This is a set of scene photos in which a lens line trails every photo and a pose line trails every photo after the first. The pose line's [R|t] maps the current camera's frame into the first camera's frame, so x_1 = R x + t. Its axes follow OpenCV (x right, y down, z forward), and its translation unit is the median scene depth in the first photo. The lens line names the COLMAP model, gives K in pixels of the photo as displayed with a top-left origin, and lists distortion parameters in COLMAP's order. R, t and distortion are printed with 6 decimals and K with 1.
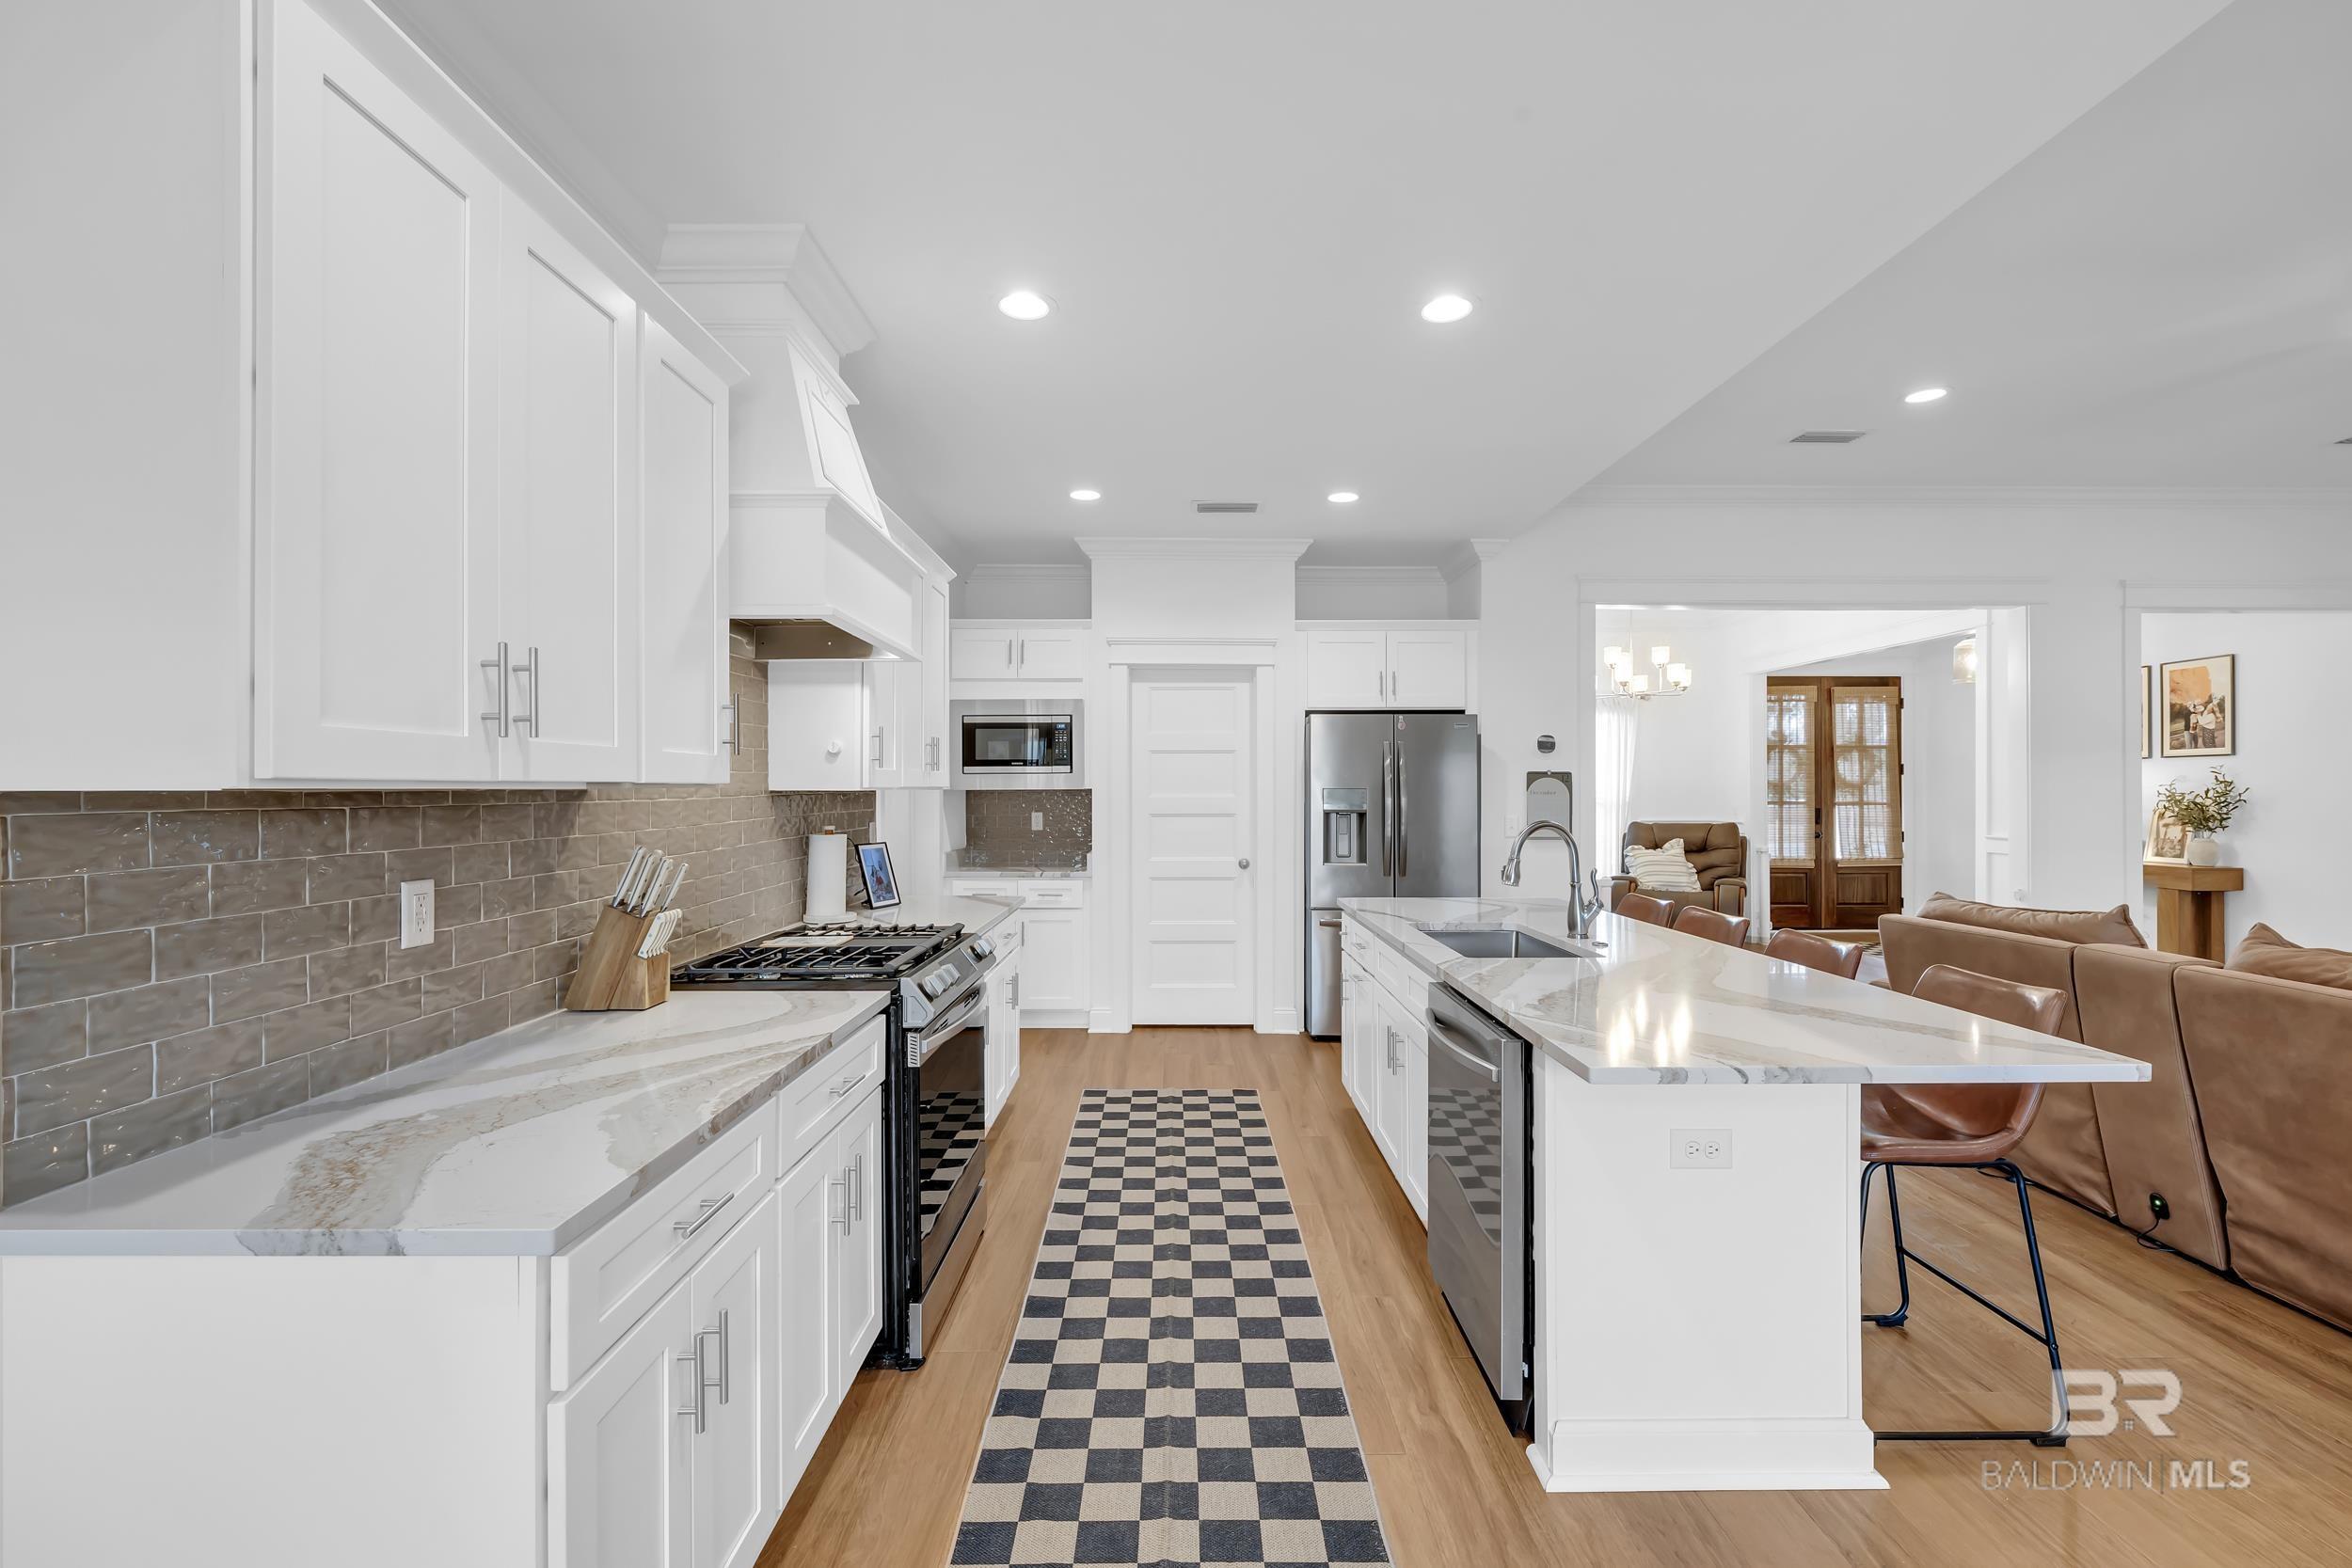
lens RADIAL K [[970.3, 0, 1201.8], [0, 970.3, 784.4], [0, 0, 1]] dist [0.001790, 0.000151]
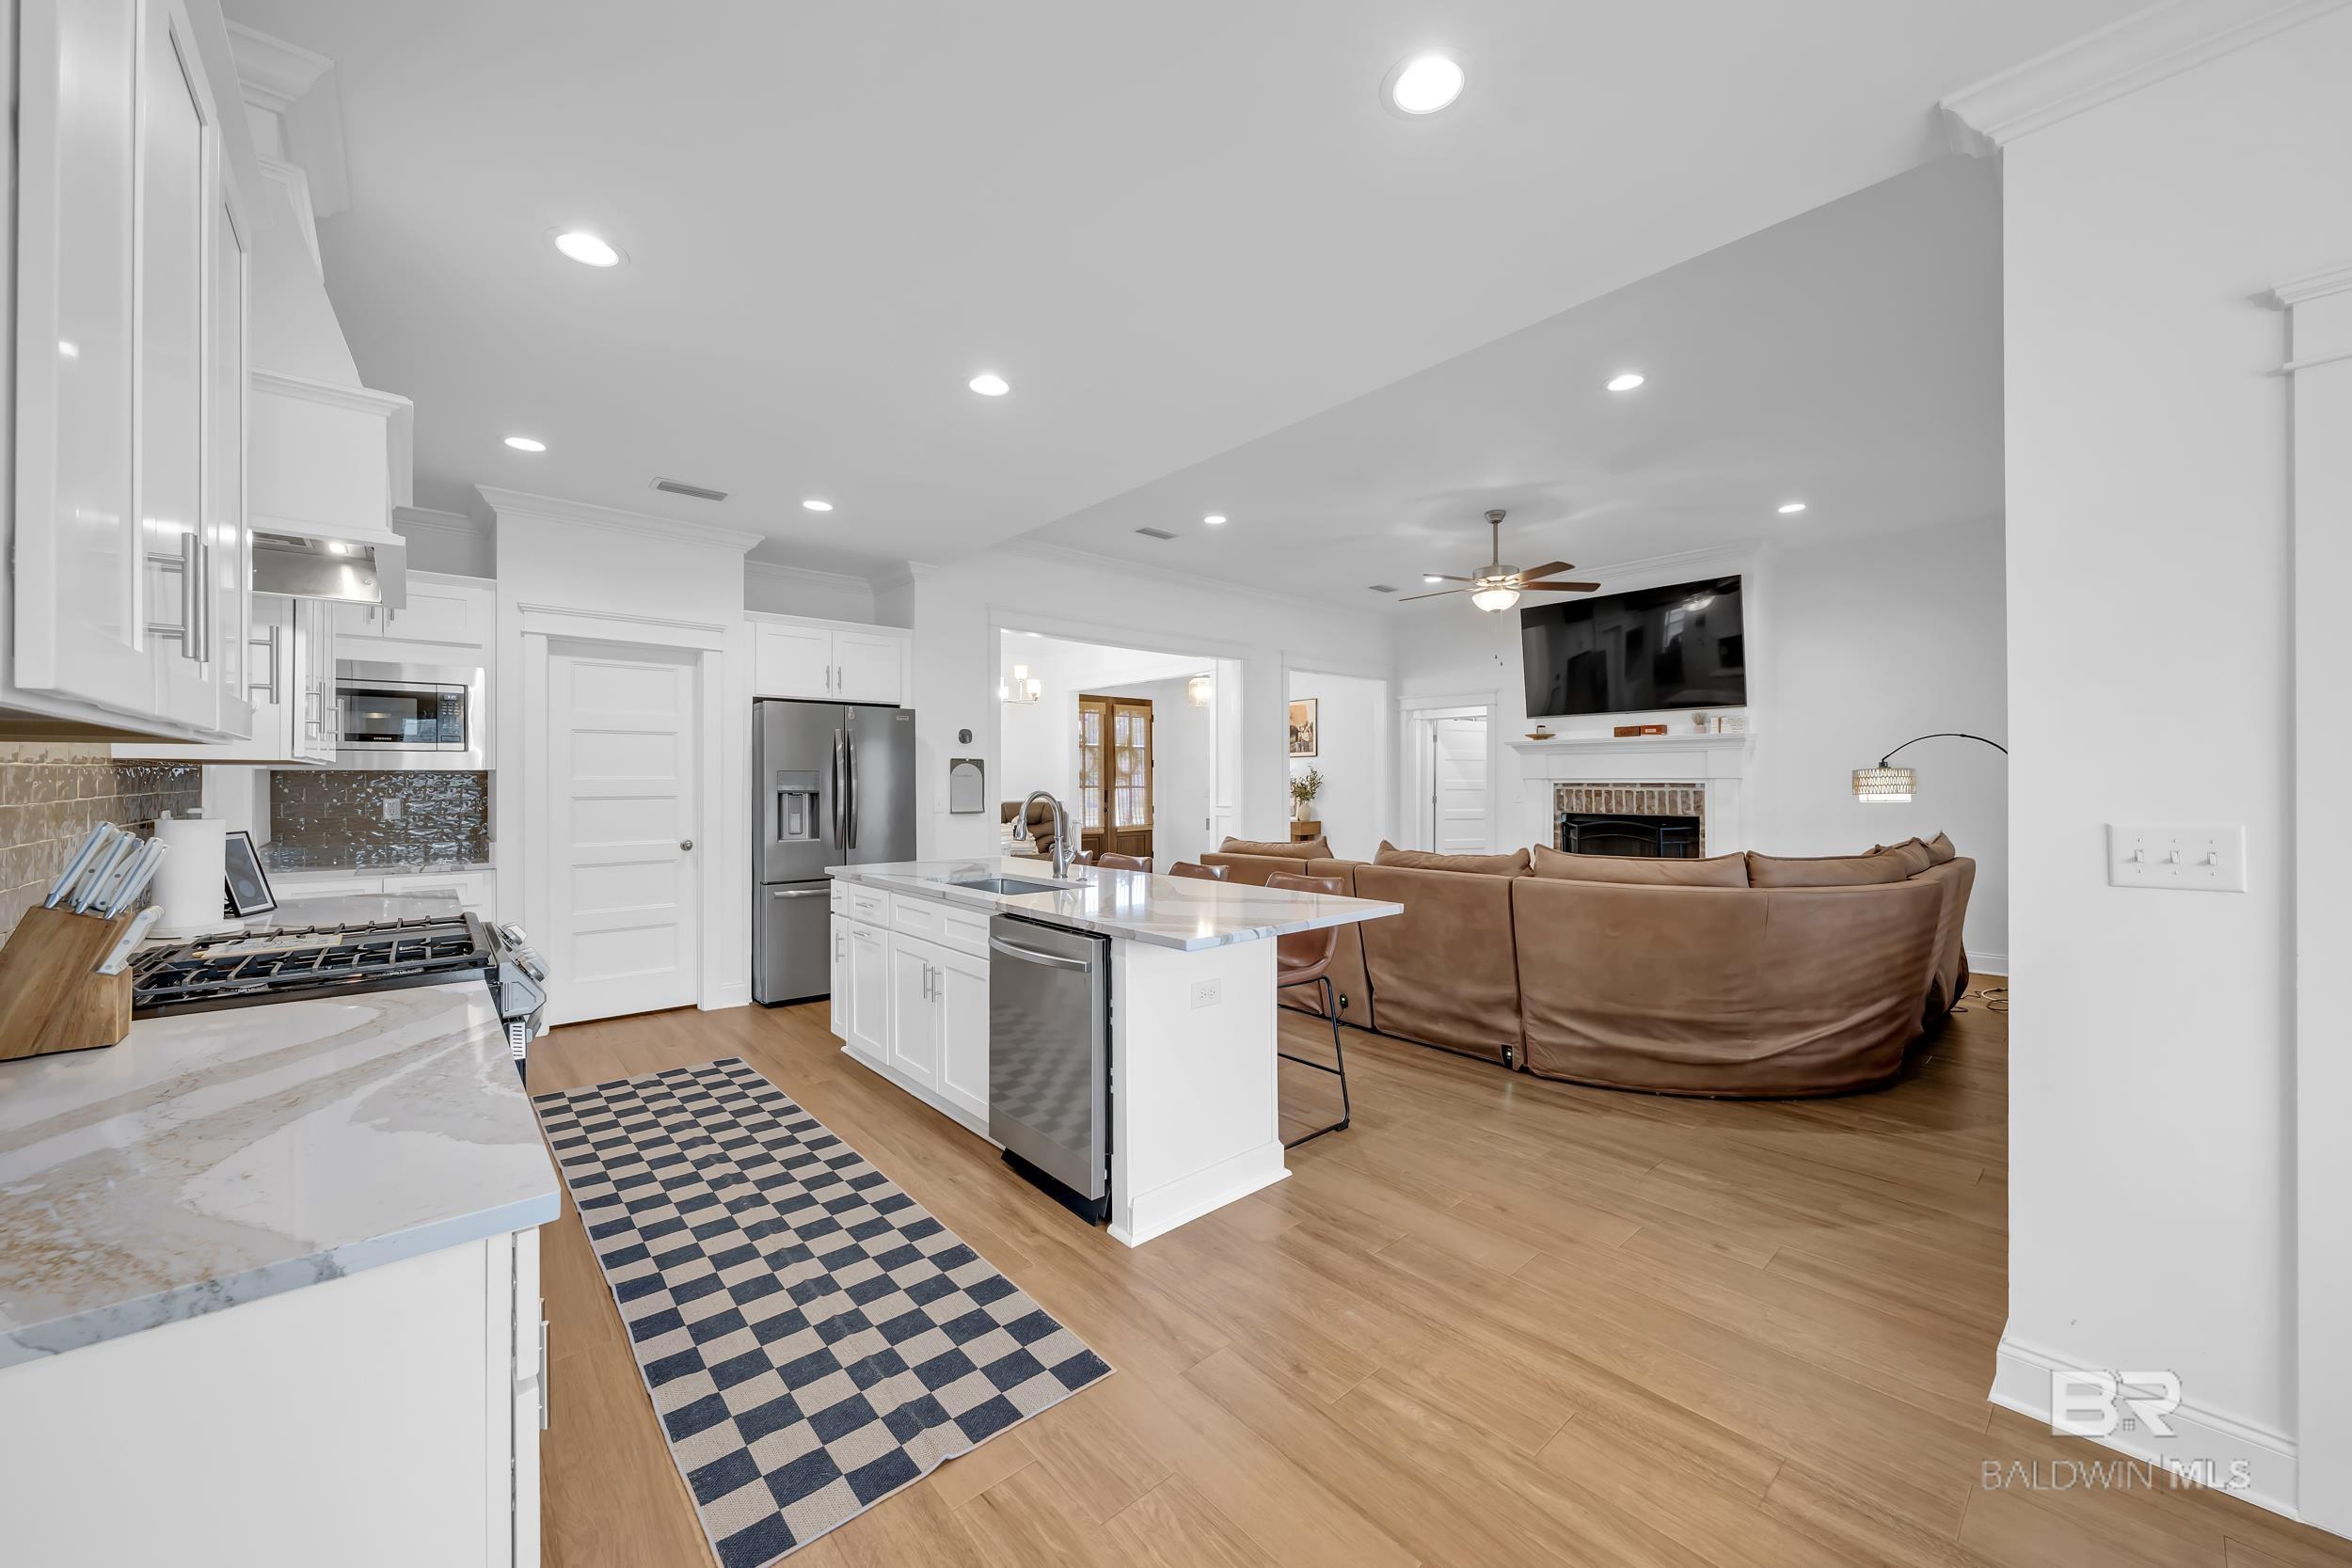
lens RADIAL K [[834.2, 0, 1196.8], [0, 834.2, 773.7], [0, 0, 1]] dist [-0.000016, -0.000014]
pose [[0.763508, 0.003526, 0.645789, -0.113858], [-0.002354, 0.999994, -0.002678, 0.008735], [-0.645794, 0.000525, 0.763511, -0.002121]]
